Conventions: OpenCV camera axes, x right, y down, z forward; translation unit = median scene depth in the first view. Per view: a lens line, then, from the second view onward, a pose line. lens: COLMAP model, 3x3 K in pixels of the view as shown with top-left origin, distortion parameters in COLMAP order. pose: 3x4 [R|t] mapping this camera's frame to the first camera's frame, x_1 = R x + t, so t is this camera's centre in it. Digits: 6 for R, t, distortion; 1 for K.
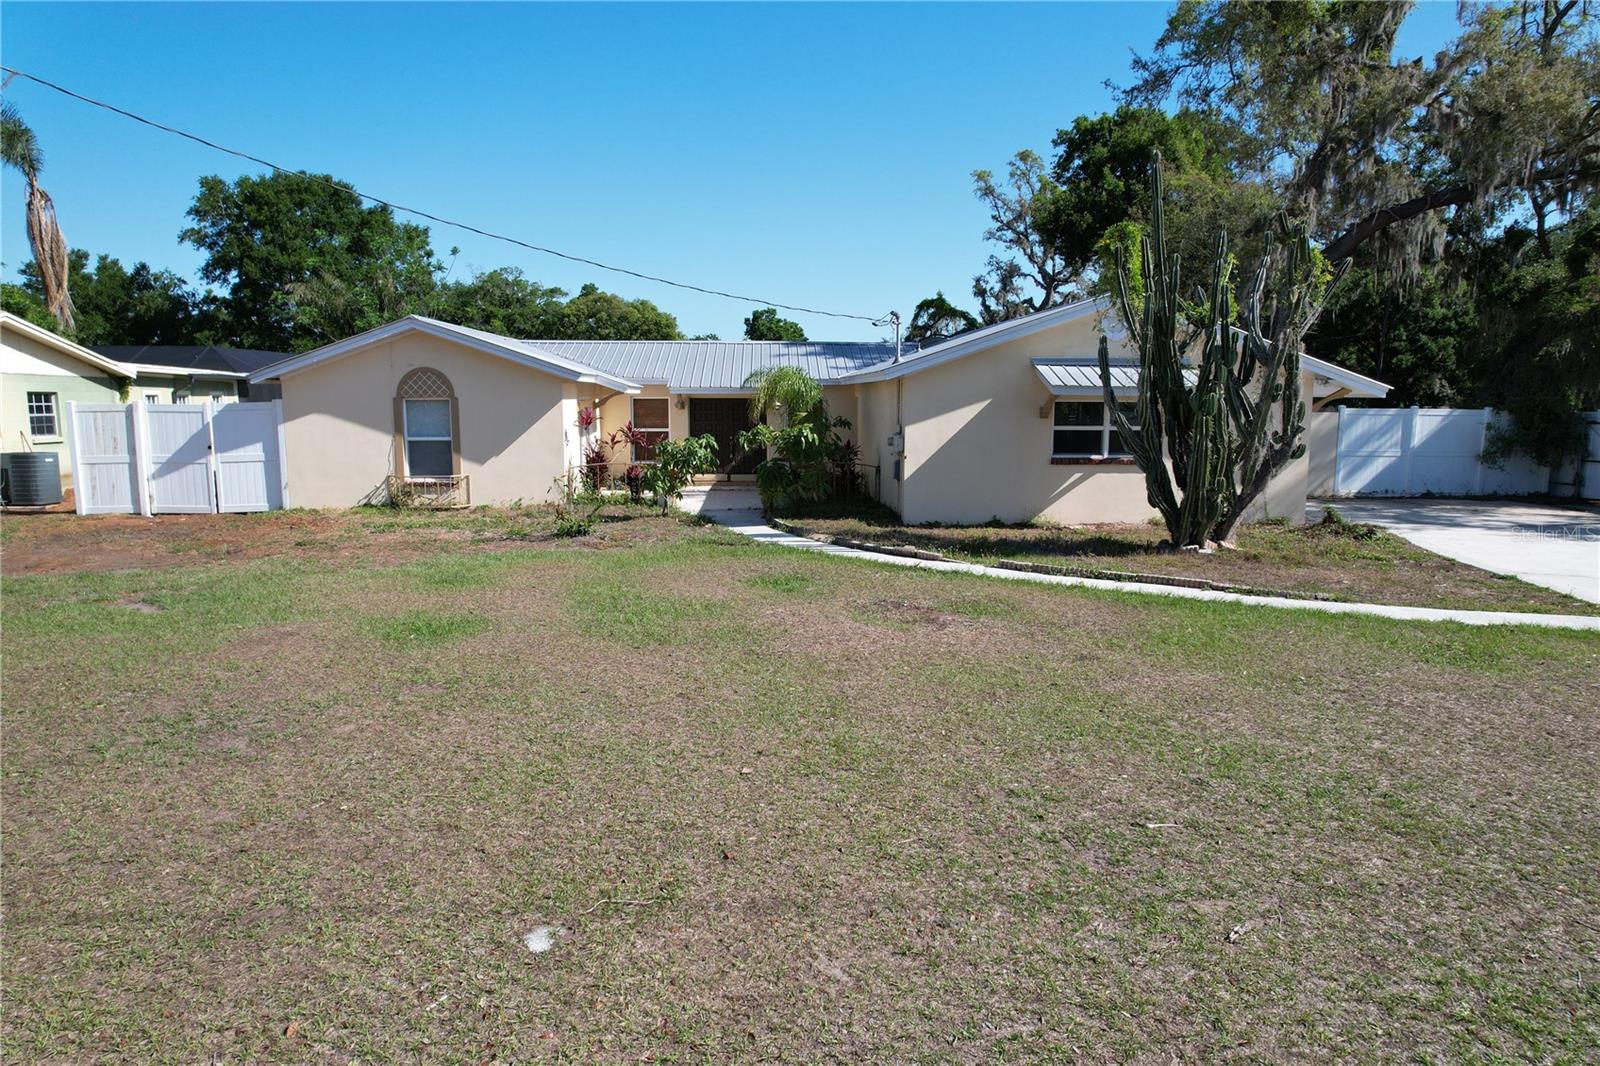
lens RADIAL K [[1027.7, 0, 803.8], [0, 1027.7, 541.4], [0, 0, 1]] dist [-0.075909, 0.069331]
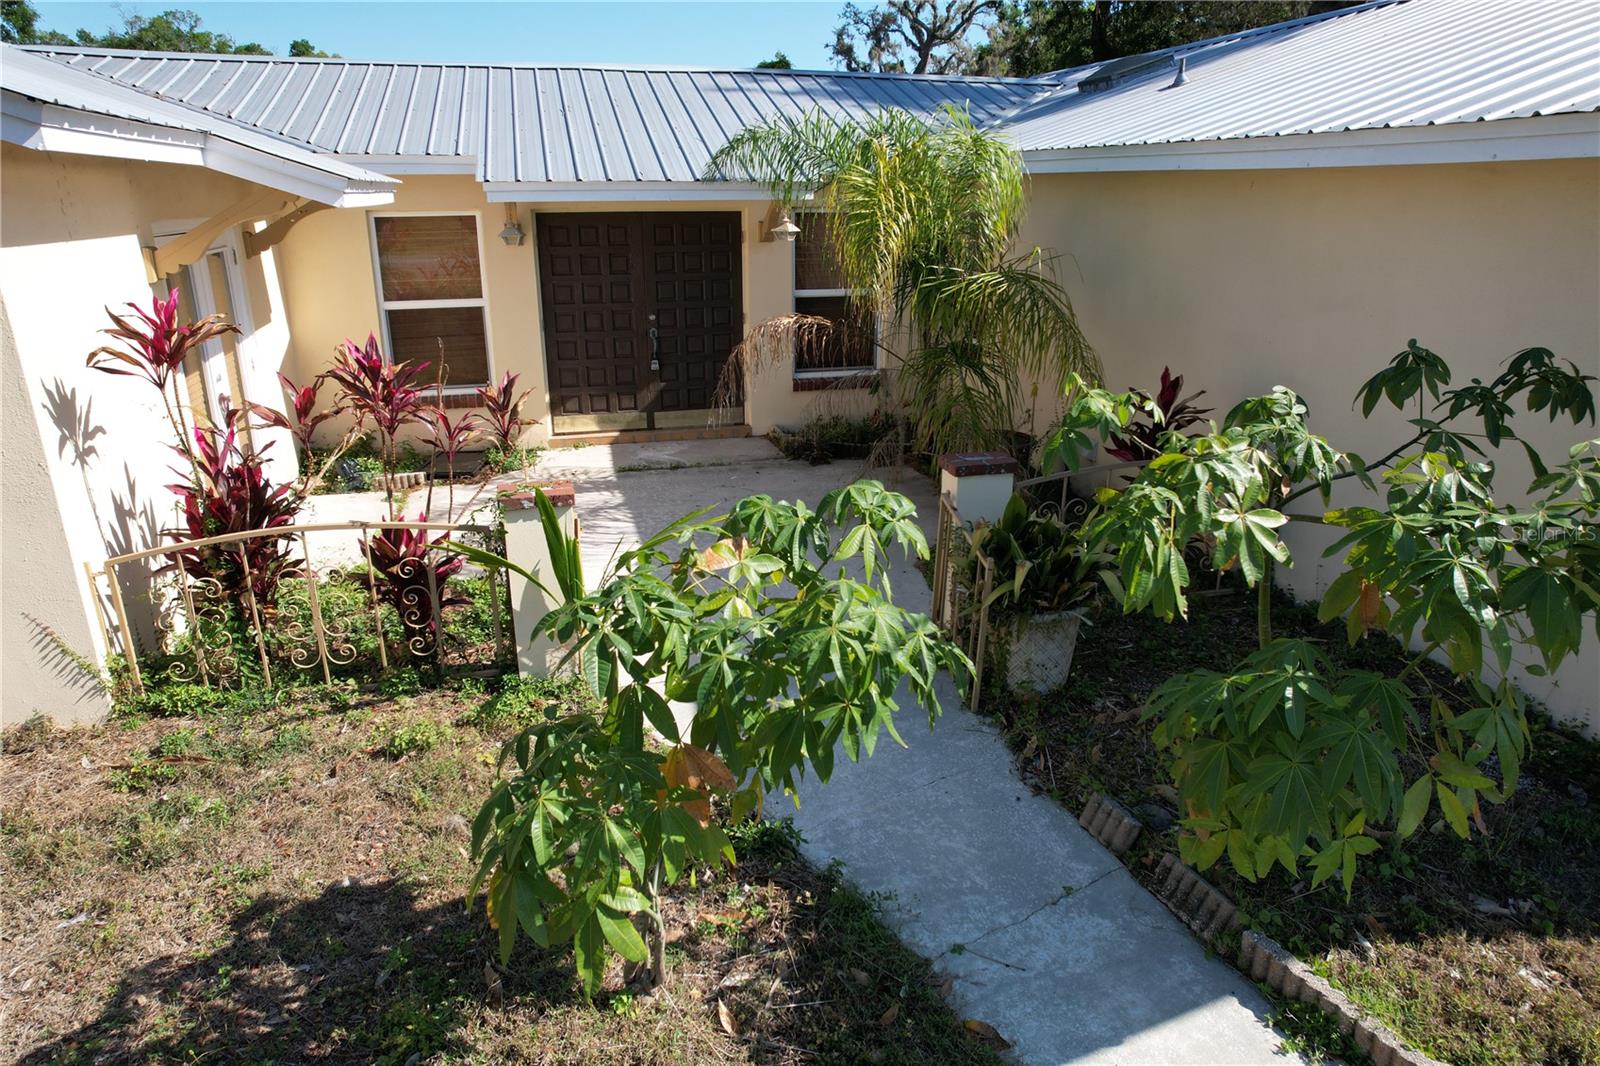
lens RADIAL K [[1027.7, 0, 803.8], [0, 1027.7, 541.4], [0, 0, 1]] dist [-0.075909, 0.069331]
pose [[0.976939, -0.070985, 0.201372, -0.098811], [0.031374, 0.980606, 0.193463, -0.091370], [-0.211199, -0.182684, 0.960220, 0.605819]]
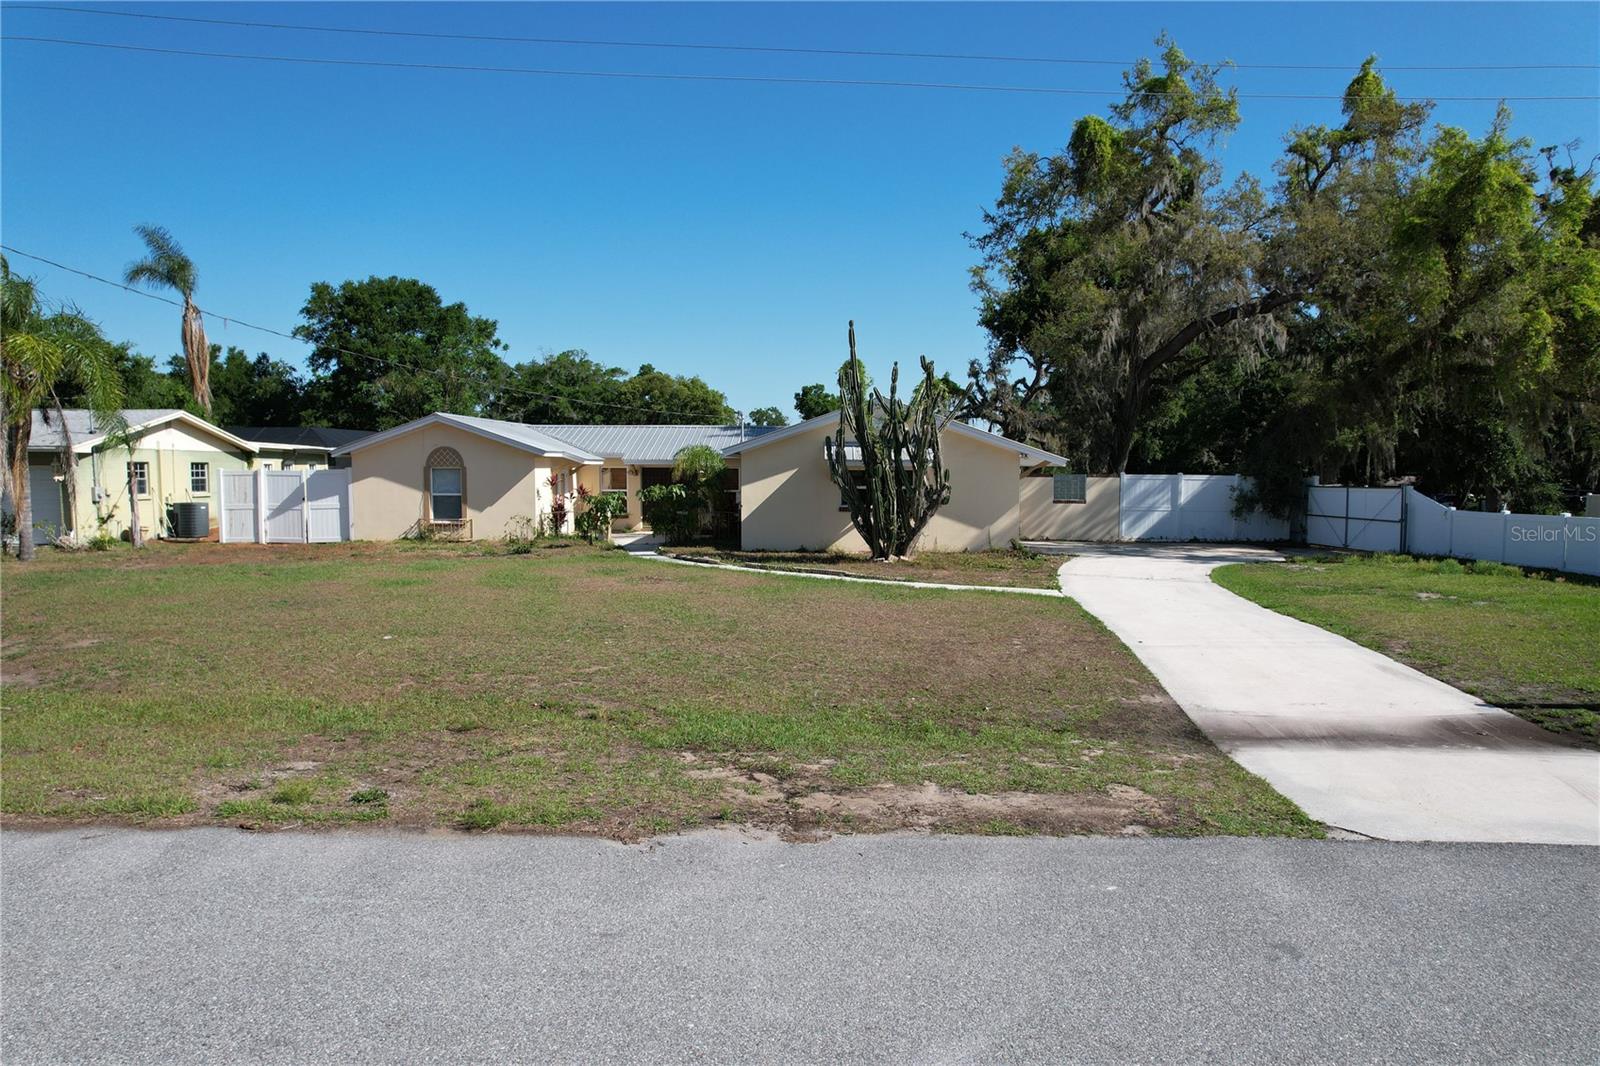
lens RADIAL K [[1027.4, 0, 800.0], [0, 1027.4, 533.0], [0, 0, 1]] dist [-0.049071, -0.000168]
pose [[0.996714, 0.006333, -0.080752, 0.210573], [-0.012380, 0.997136, -0.074606, 0.047635], [0.080048, 0.075361, 0.993938, -0.344273]]
